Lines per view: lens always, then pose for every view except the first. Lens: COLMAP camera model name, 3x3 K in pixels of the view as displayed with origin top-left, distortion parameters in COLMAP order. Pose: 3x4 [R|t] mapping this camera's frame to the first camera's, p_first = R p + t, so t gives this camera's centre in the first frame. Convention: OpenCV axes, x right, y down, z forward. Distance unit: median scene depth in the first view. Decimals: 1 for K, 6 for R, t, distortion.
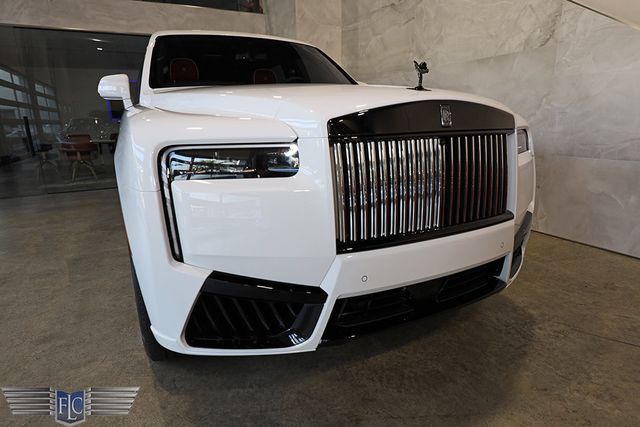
lens RADIAL K [[376.5, 0, 302.8], [0, 376.5, 221.9], [0, 0, 1]] dist [-0.006522, -0.001005]
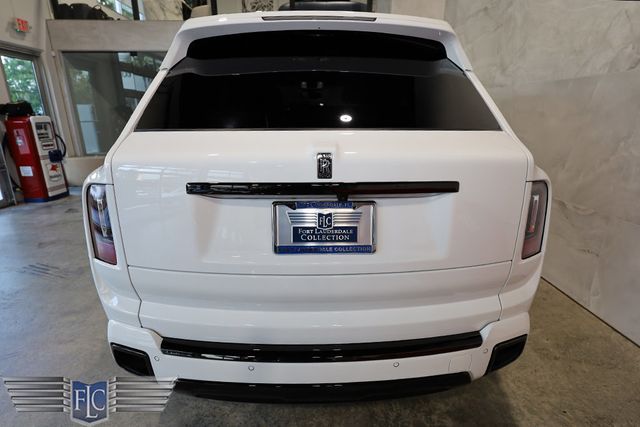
lens RADIAL K [[341.9, 0, 319.1], [0, 341.9, 226.4], [0, 0, 1]] dist [0.002512, -0.000088]
pose [[0.909019, 0.152552, -0.387830, 0.624124], [-0.122526, 0.987296, 0.101166, -0.255548], [0.398336, -0.044443, 0.916162, 0.216605]]
